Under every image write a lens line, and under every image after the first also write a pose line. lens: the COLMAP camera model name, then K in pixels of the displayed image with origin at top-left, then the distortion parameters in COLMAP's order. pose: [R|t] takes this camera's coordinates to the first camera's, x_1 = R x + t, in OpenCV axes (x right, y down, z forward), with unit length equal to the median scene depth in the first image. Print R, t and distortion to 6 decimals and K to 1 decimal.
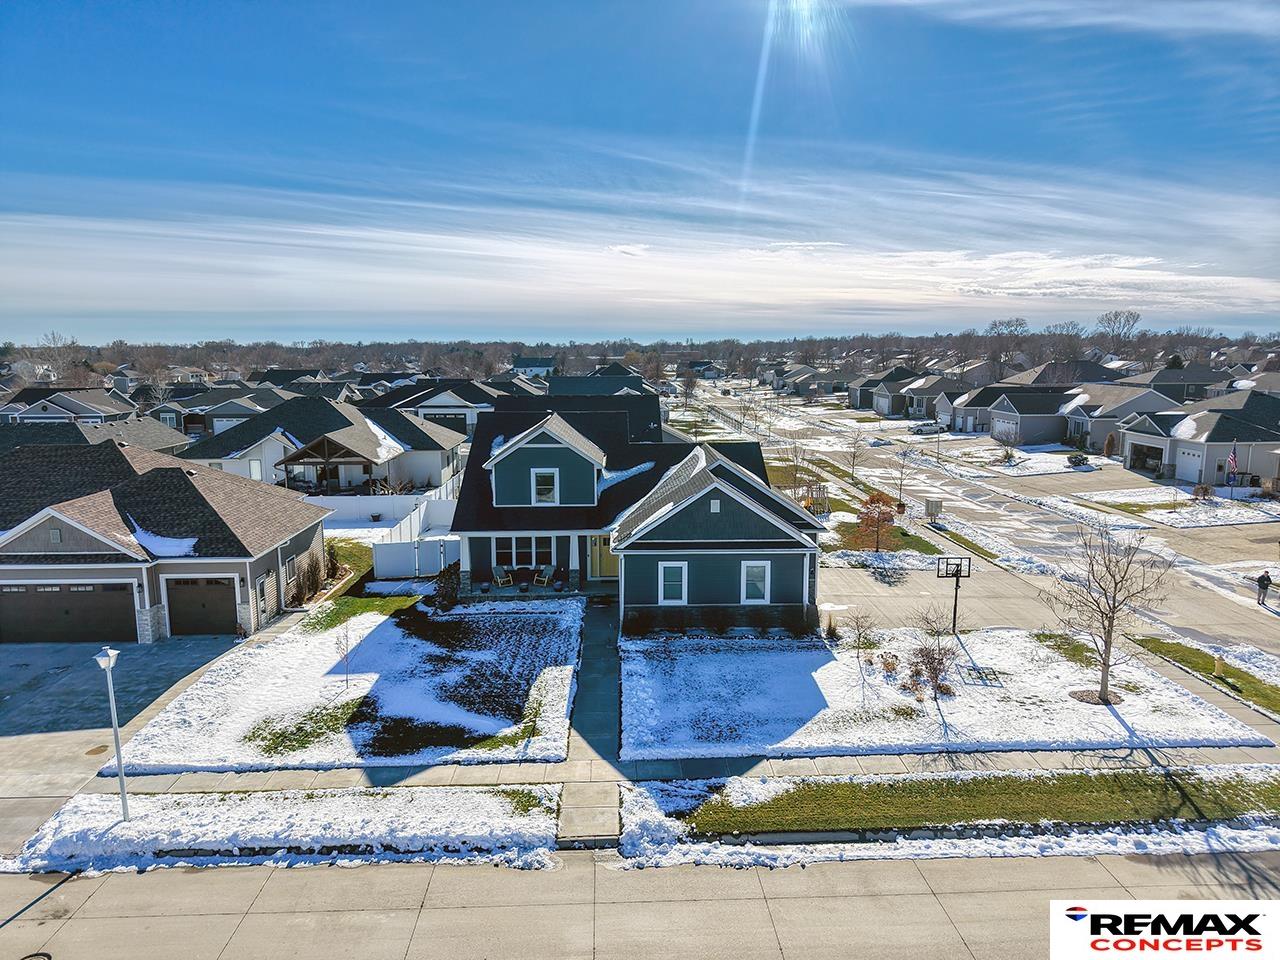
lens RADIAL K [[853.9, 0, 638.7], [0, 853.9, 480.1], [0, 0, 1]] dist [0.030580, -0.034761]
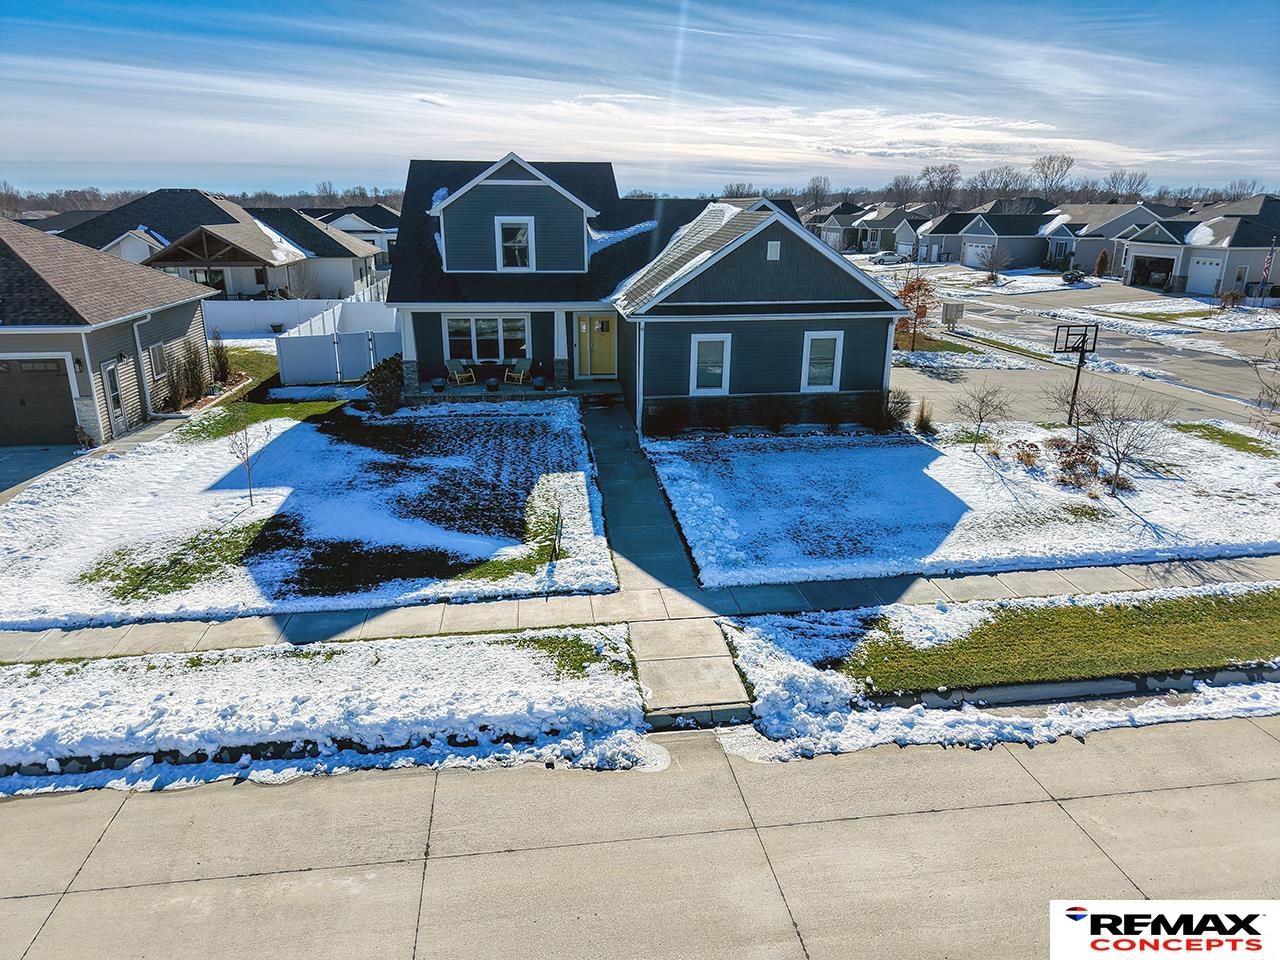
lens RADIAL K [[853.9, 0, 638.6], [0, 853.9, 482.3], [0, 0, 1]] dist [0.030580, -0.034761]
pose [[0.994993, -0.023044, 0.097256, -0.106881], [0.007625, 0.987723, 0.156030, 0.122923], [-0.099657, -0.154507, 0.982953, 0.322246]]
